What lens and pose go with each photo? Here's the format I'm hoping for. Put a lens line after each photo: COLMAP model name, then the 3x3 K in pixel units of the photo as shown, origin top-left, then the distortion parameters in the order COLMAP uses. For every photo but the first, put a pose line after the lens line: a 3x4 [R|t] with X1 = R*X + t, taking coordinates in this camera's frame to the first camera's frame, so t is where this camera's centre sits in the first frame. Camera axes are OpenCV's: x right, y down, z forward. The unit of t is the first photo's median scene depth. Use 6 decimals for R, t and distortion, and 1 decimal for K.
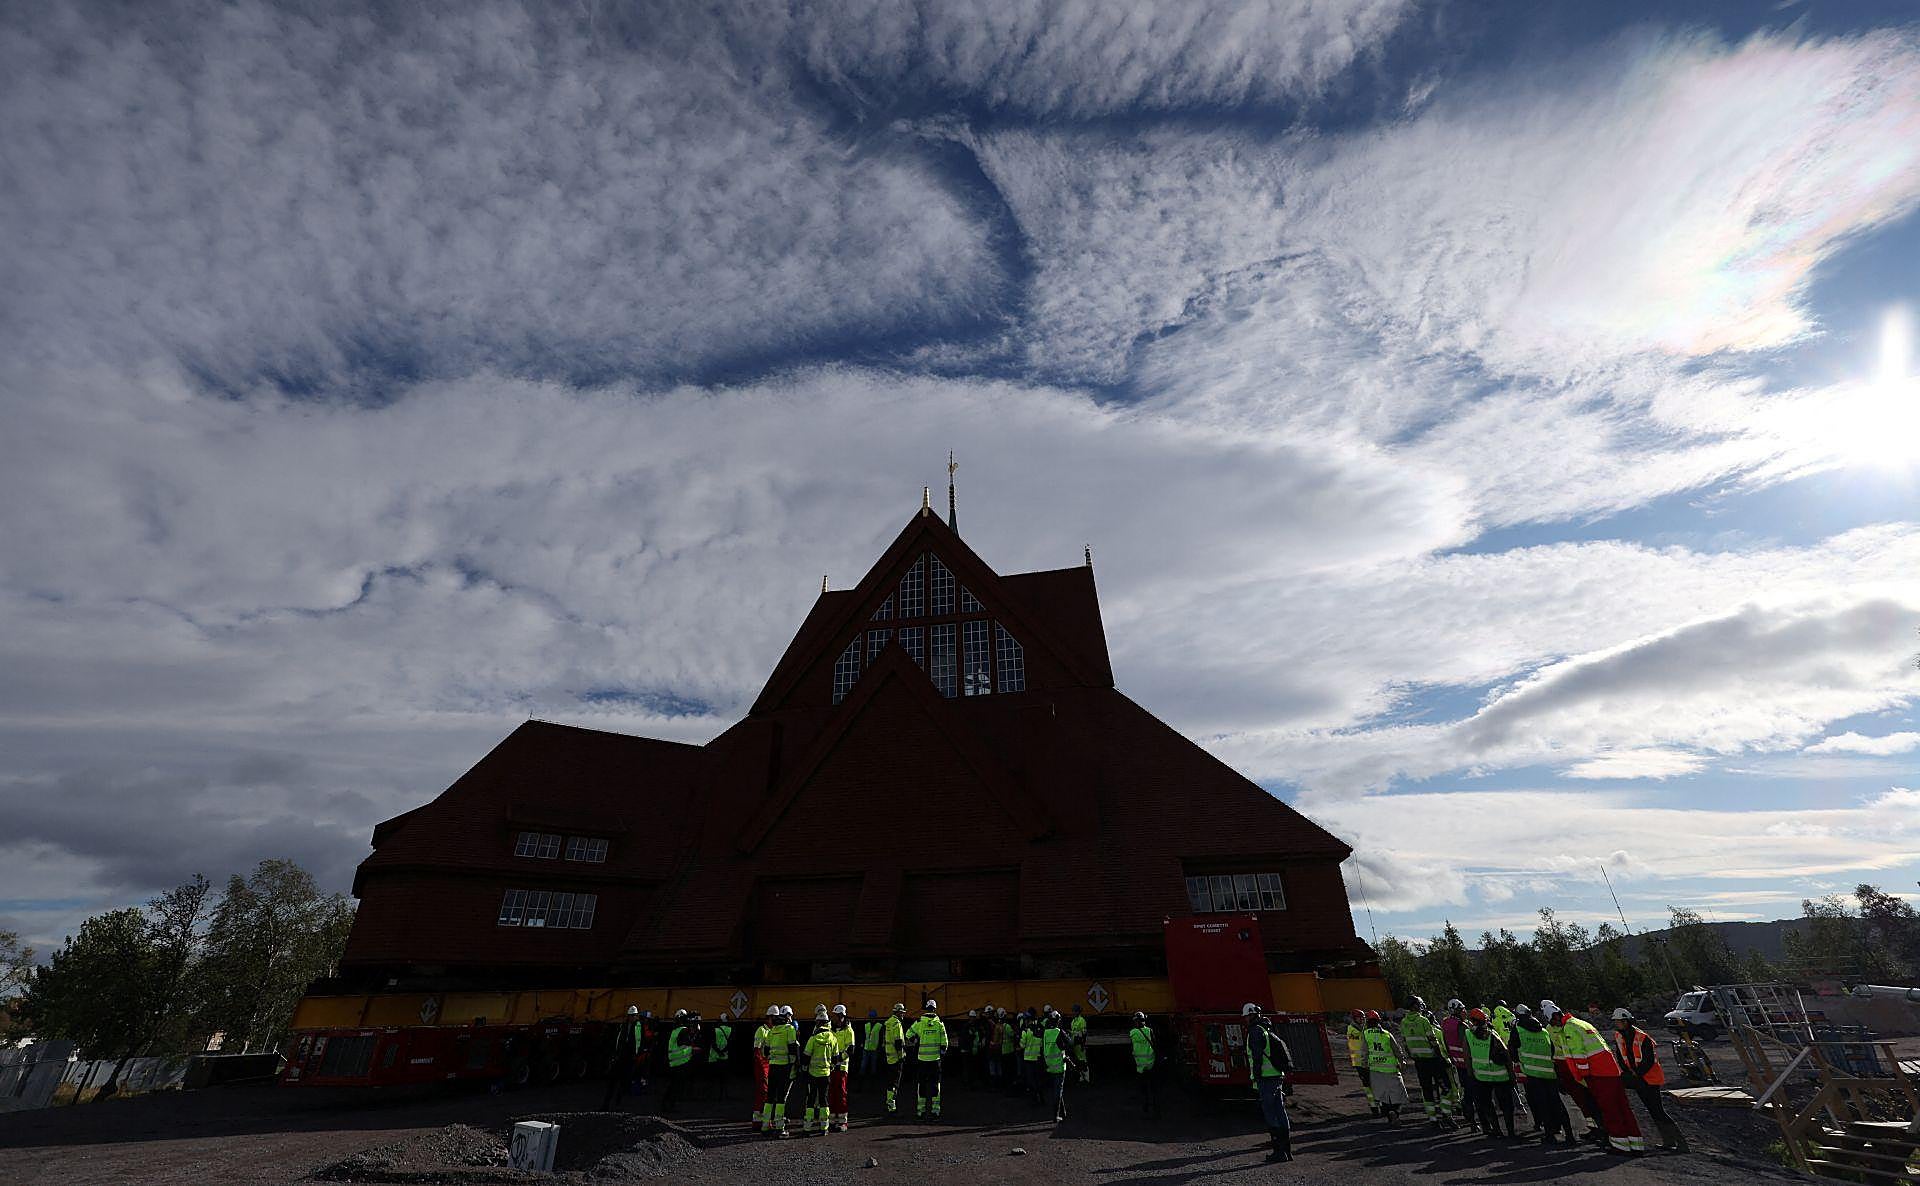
lens RADIAL K [[774.0, 0, 944.9], [0, 774.0, 551.3], [0, 0, 1]] dist [-0.001658, -0.000113]
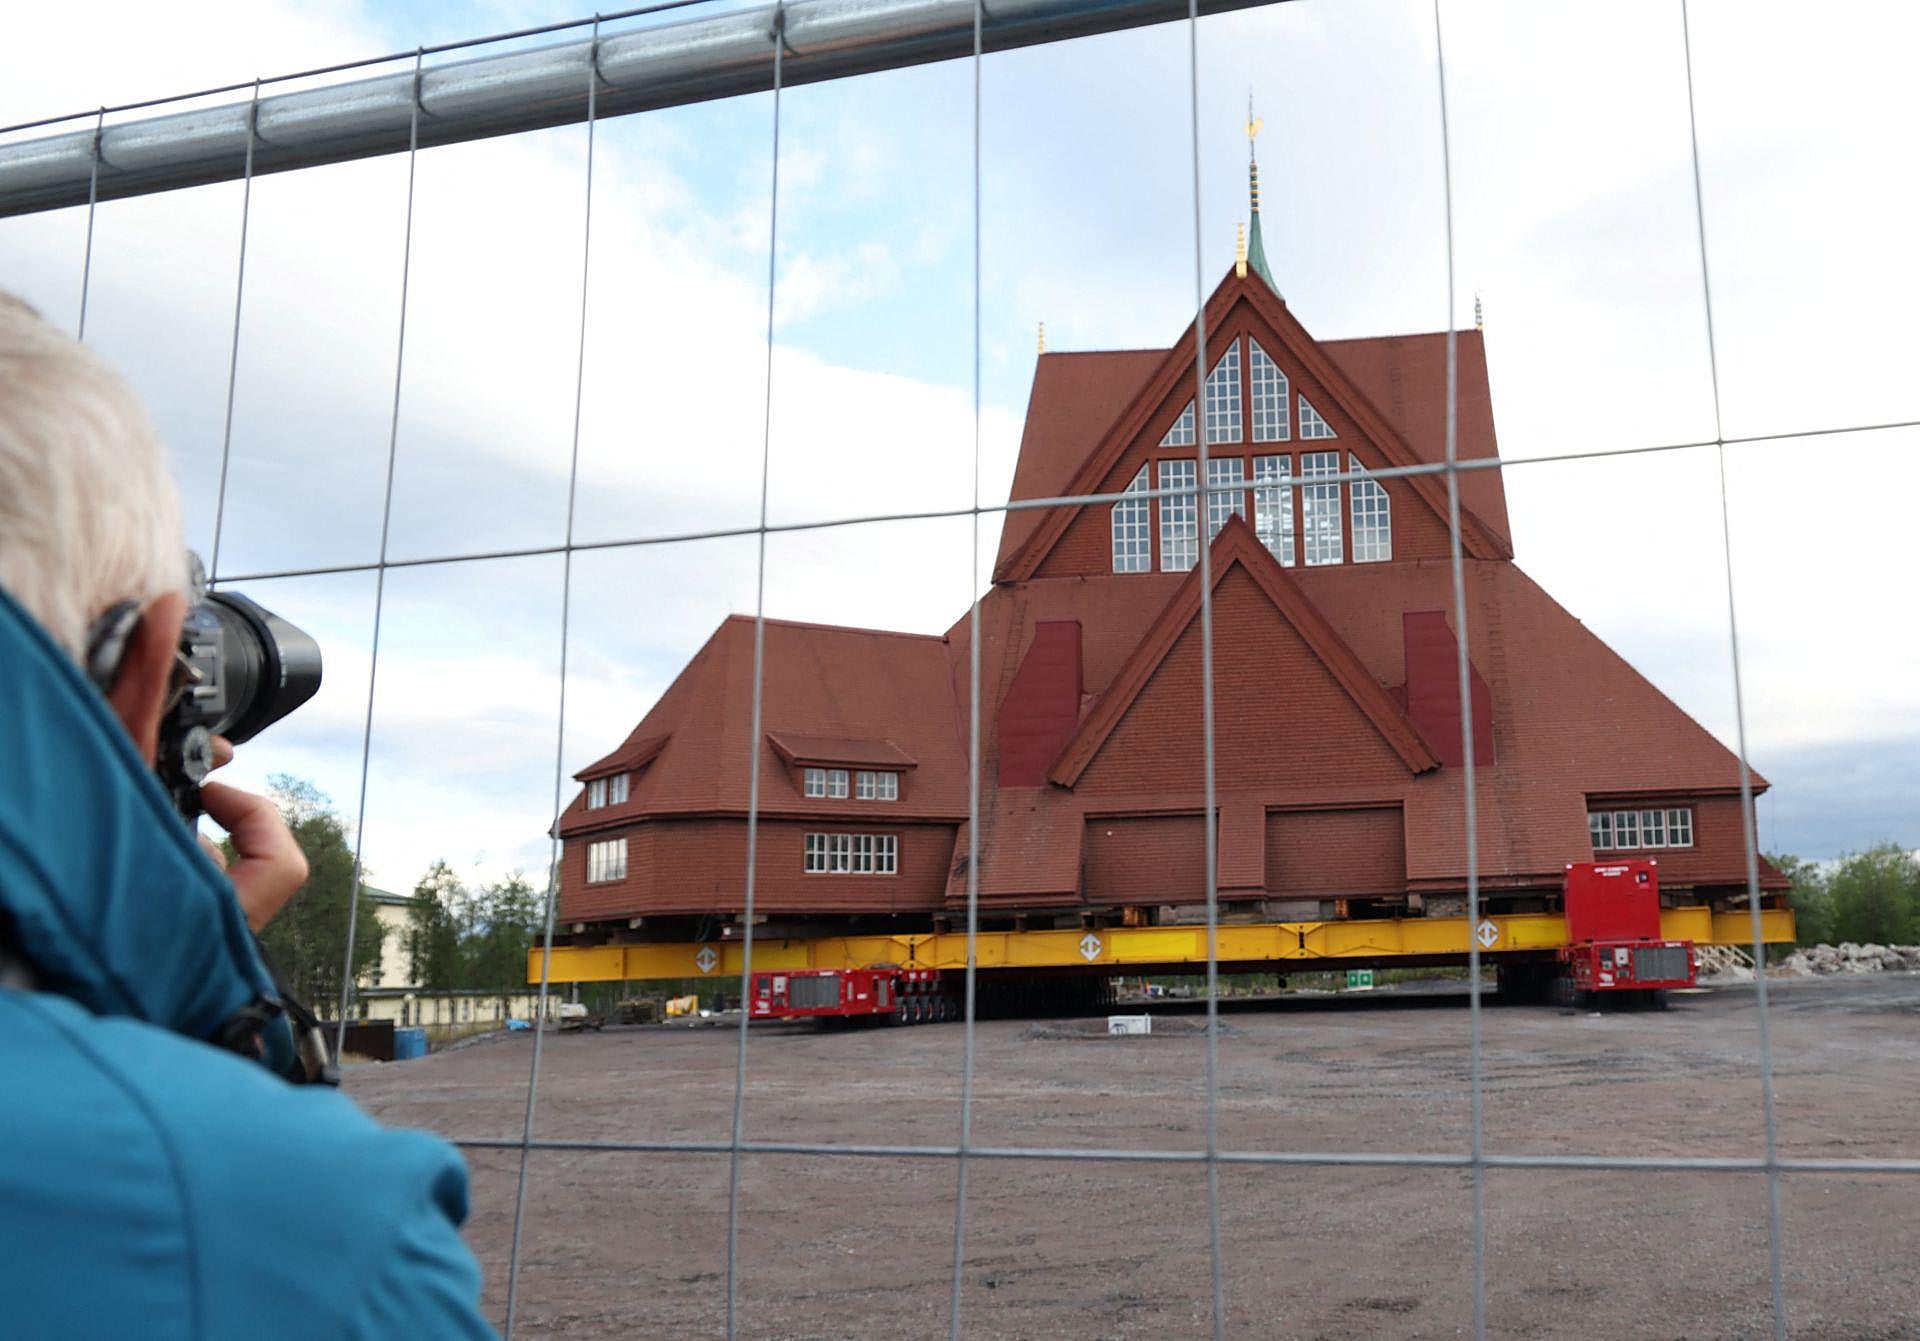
lens RADIAL K [[1830.2, 0, 1238.0], [0, 1830.2, 672.3], [0, 0, 1]] dist [-0.009102, -0.004592]
pose [[0.994271, -0.000982, 0.106882, -0.227164], [-0.037860, 0.931895, 0.360748, -0.343468], [-0.099957, -0.362728, 0.926519, -0.615315]]
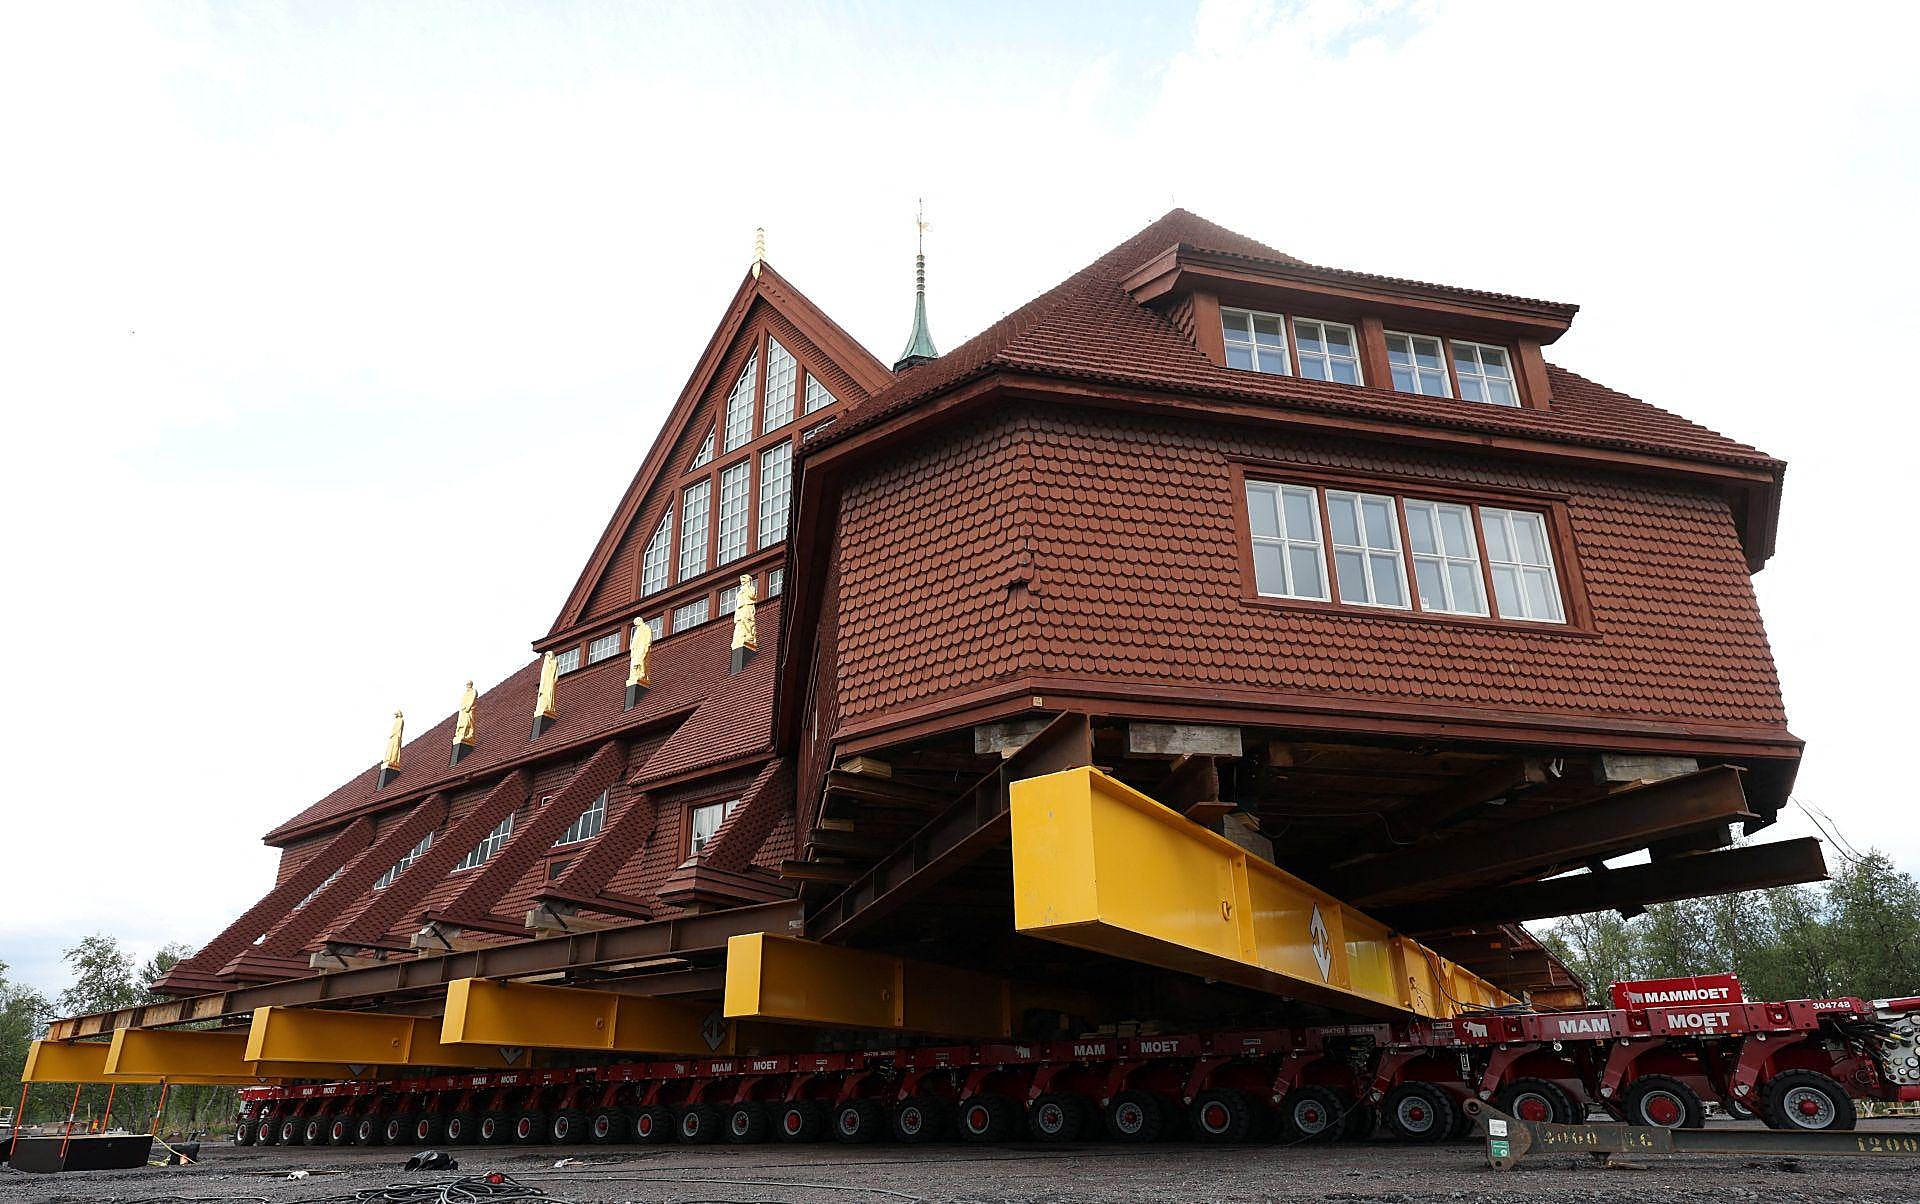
lens RADIAL K [[1043.5, 0, 959.6], [0, 1043.5, 731.3], [0, 0, 1]] dist [-0.002520, 0.000209]
pose [[0.385319, 0.323893, 0.864073, -0.826704], [-0.461211, 0.878629, -0.123680, 0.480108], [-0.799258, -0.350863, 0.487935, 0.715947]]
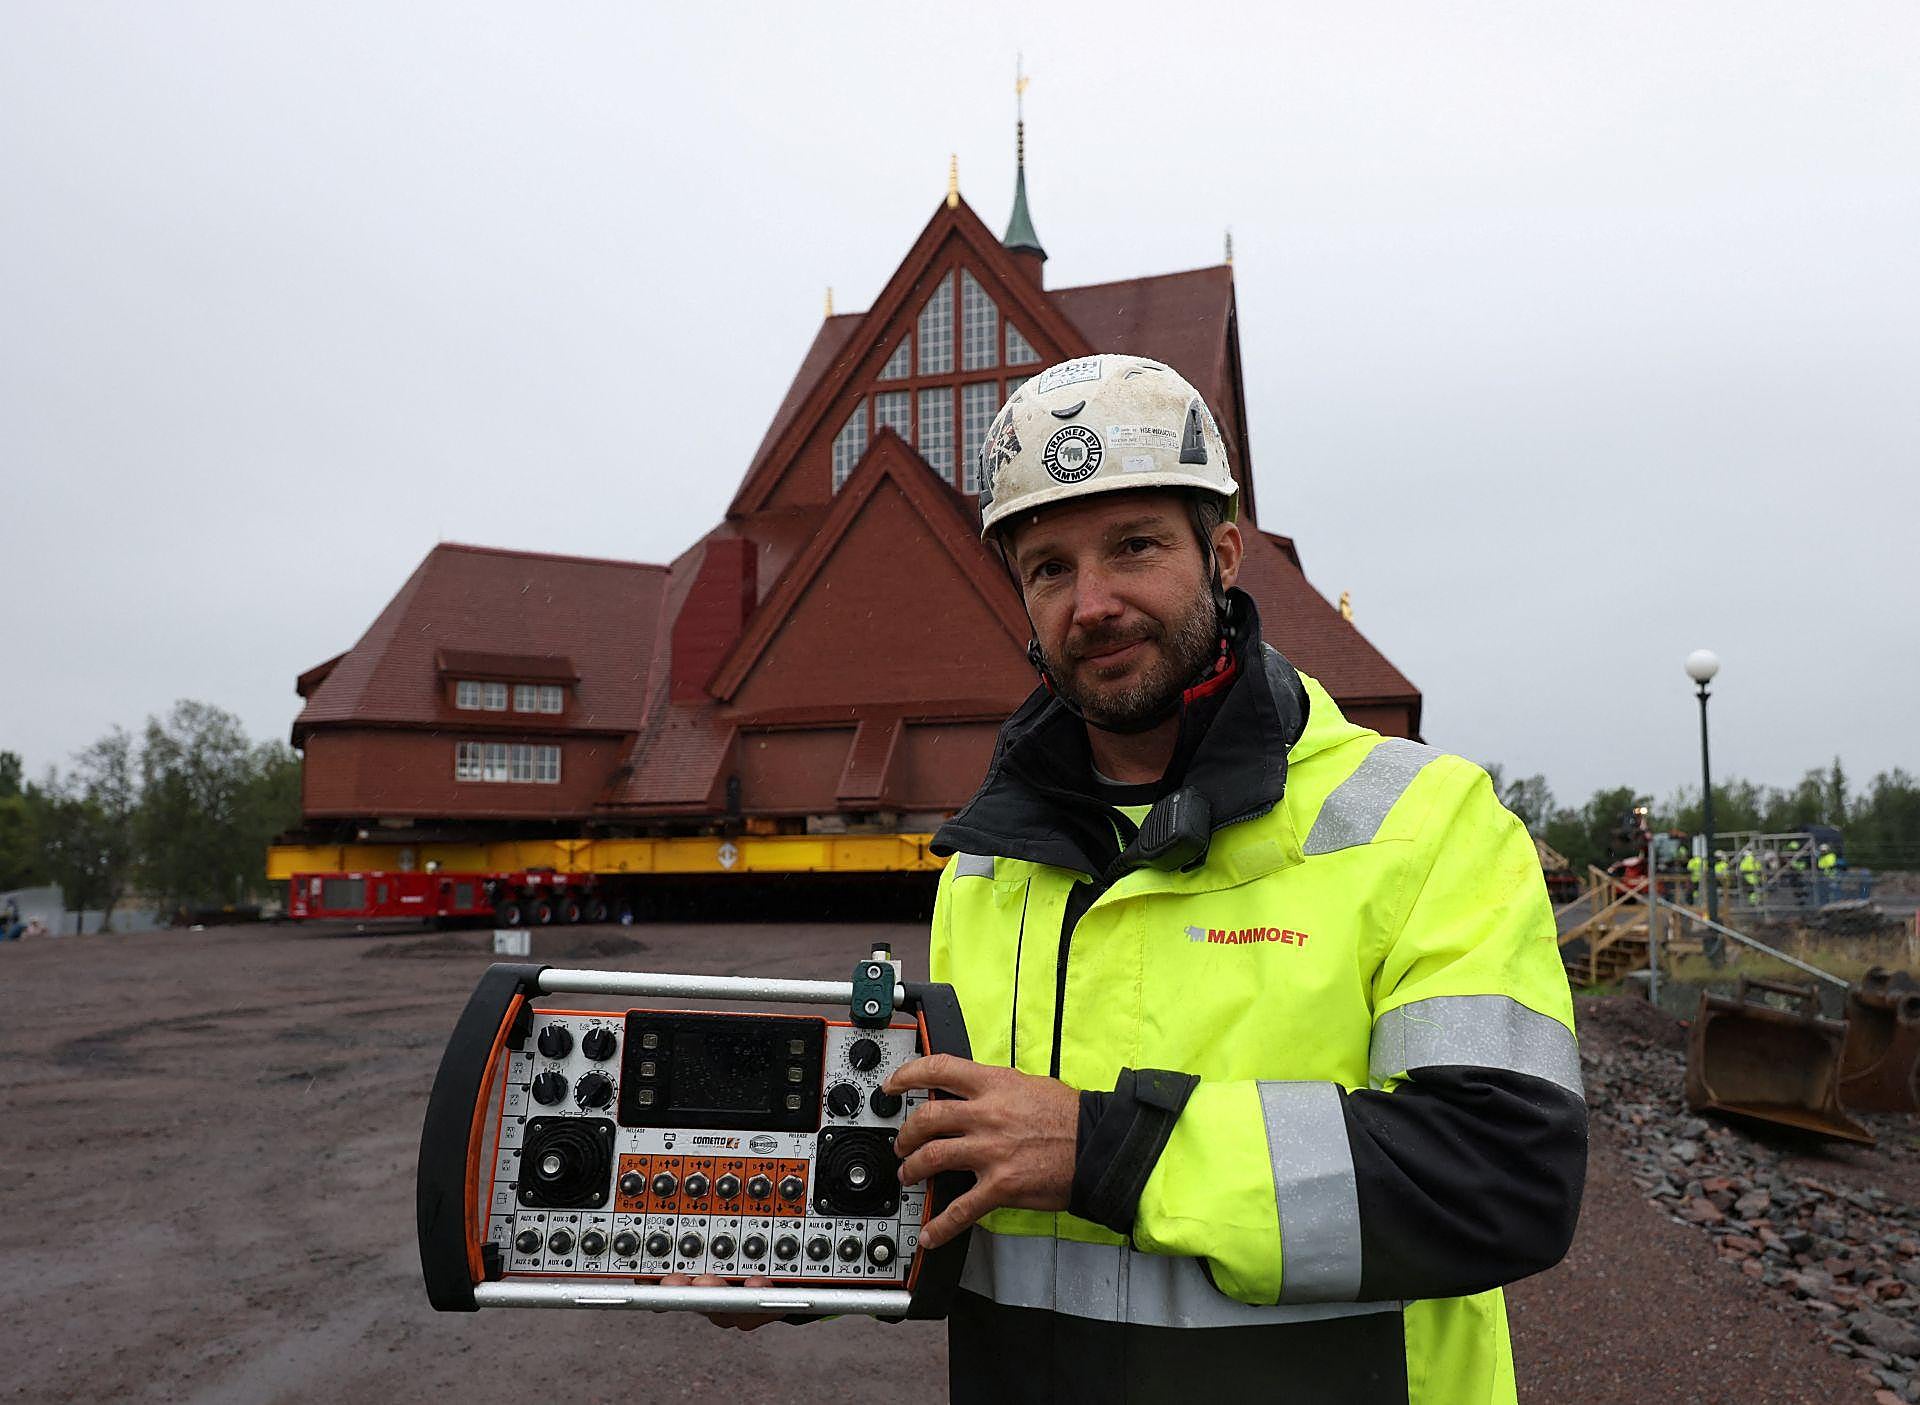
lens RADIAL K [[1332.8, 0, 1036.1], [0, 1332.8, 768.7], [0, 0, 1]] dist [-0.001477, 0.000332]
pose [[0.996402, -0.003403, -0.084689, 0.165652], [0.040327, 0.897881, 0.438388, -0.133065], [0.074548, -0.440225, 0.894787, -0.245433]]
